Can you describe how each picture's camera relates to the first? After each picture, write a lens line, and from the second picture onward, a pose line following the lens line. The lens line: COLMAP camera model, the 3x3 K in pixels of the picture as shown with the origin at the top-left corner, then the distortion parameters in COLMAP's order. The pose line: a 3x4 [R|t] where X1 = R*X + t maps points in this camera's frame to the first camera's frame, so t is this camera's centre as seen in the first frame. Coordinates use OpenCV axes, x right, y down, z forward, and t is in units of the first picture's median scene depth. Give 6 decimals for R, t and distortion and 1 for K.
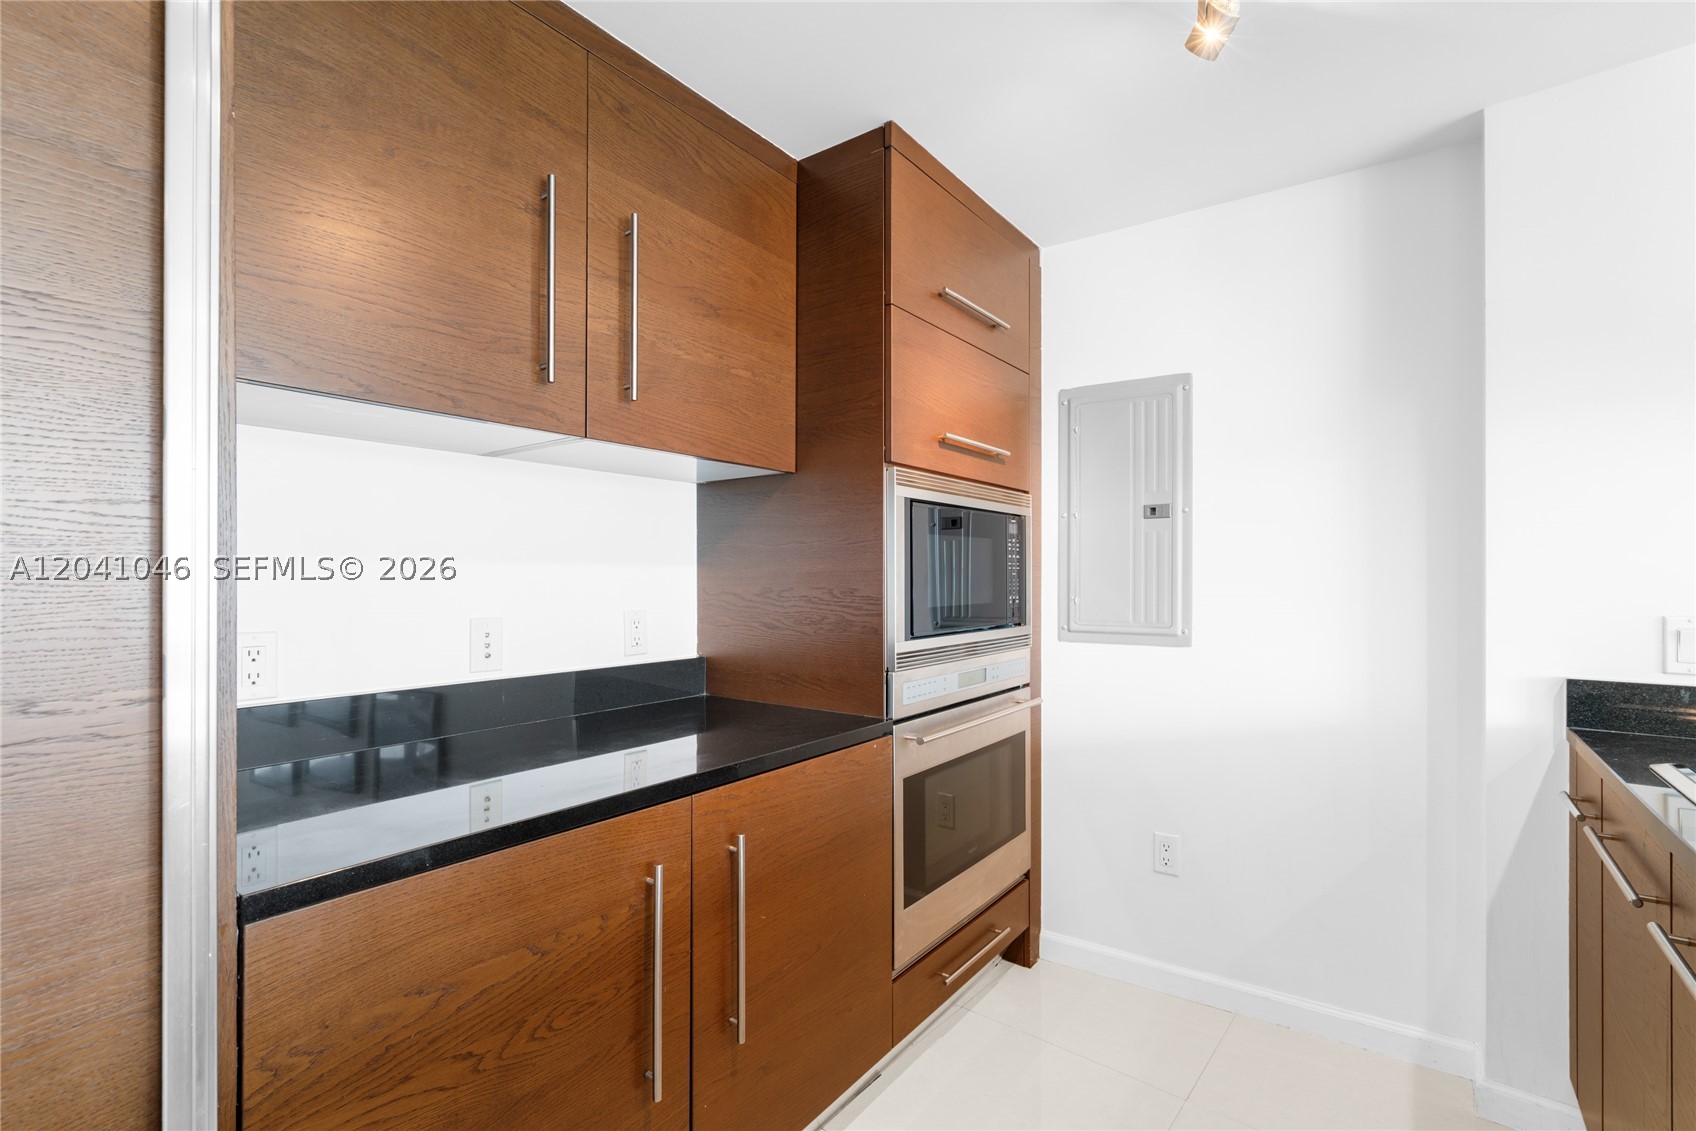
lens RADIAL K [[769.5, 0, 851.1], [0, 769.5, 578.2], [0, 0, 1]] dist [-0.001796, 0.000367]
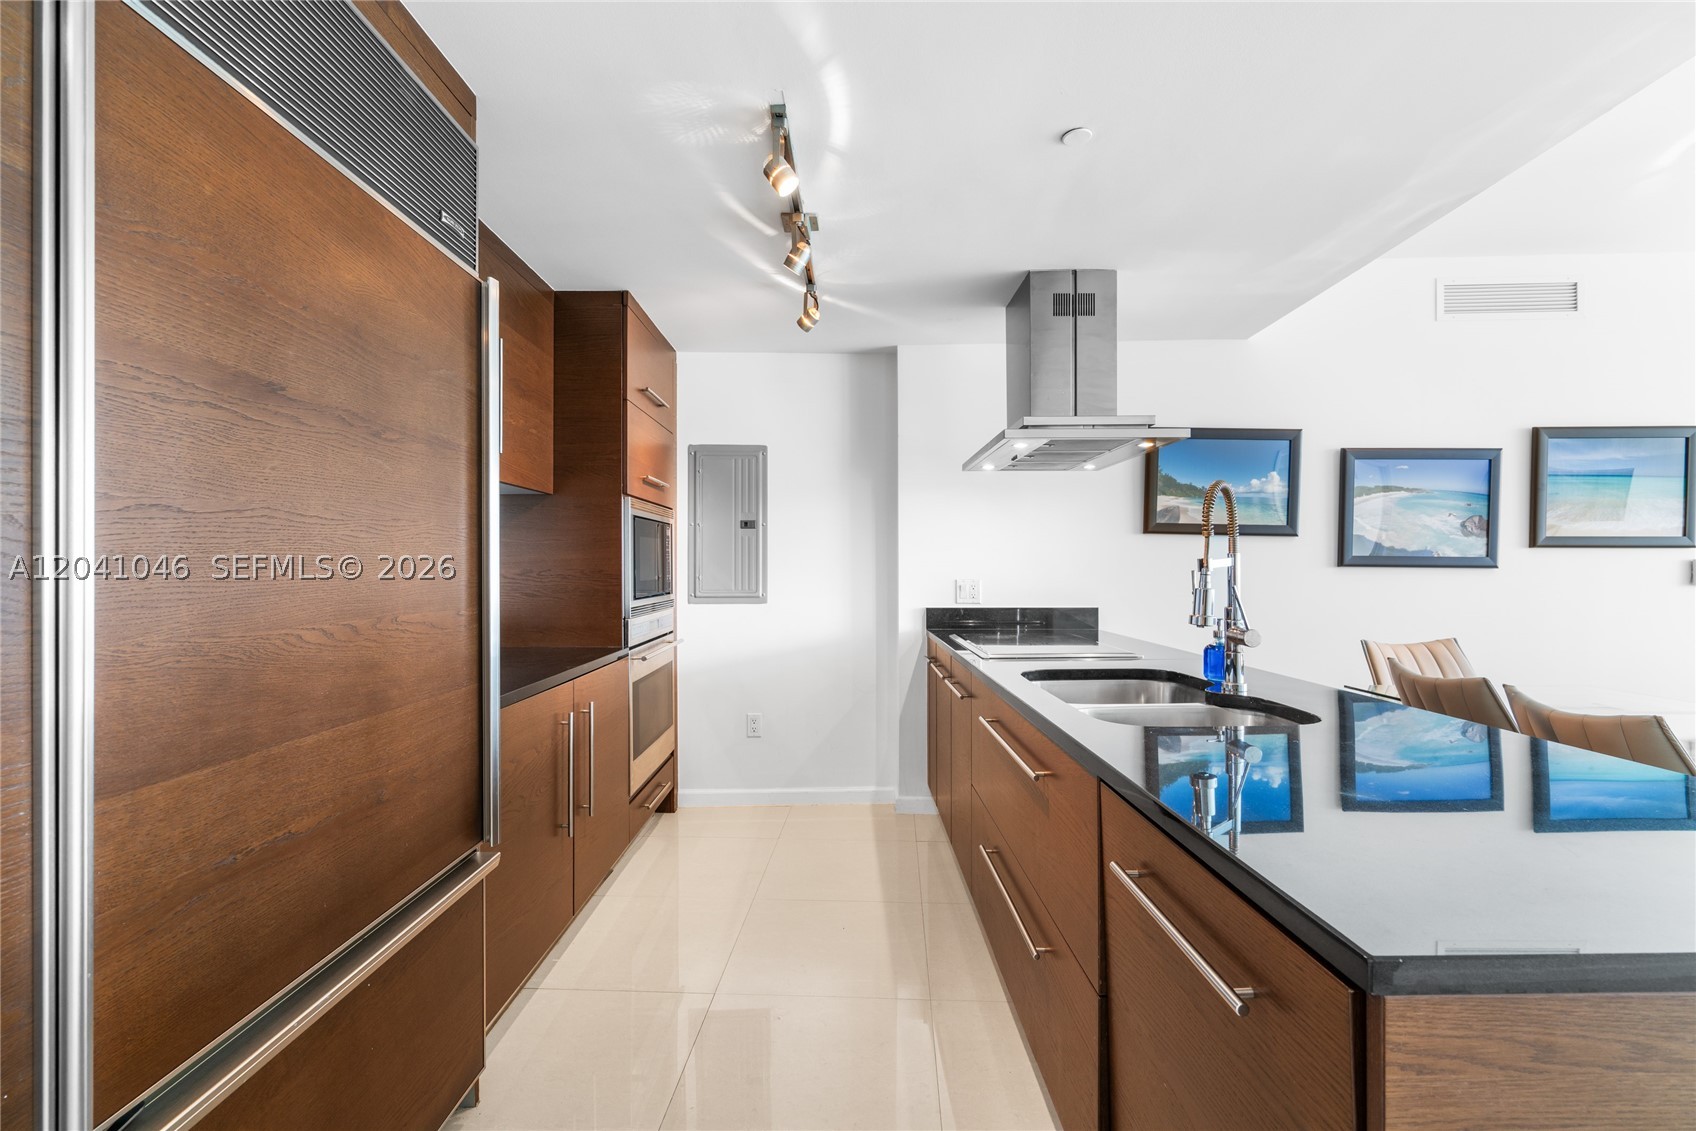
lens RADIAL K [[770.1, 0, 852.3], [0, 770.1, 561.8], [0, 0, 1]] dist [-0.002407, 0.002654]
pose [[0.798161, 0.002858, 0.602438, -0.518928], [0.001016, 0.999981, -0.006090, 0.007163], [-0.602444, 0.005473, 0.798143, -0.579000]]
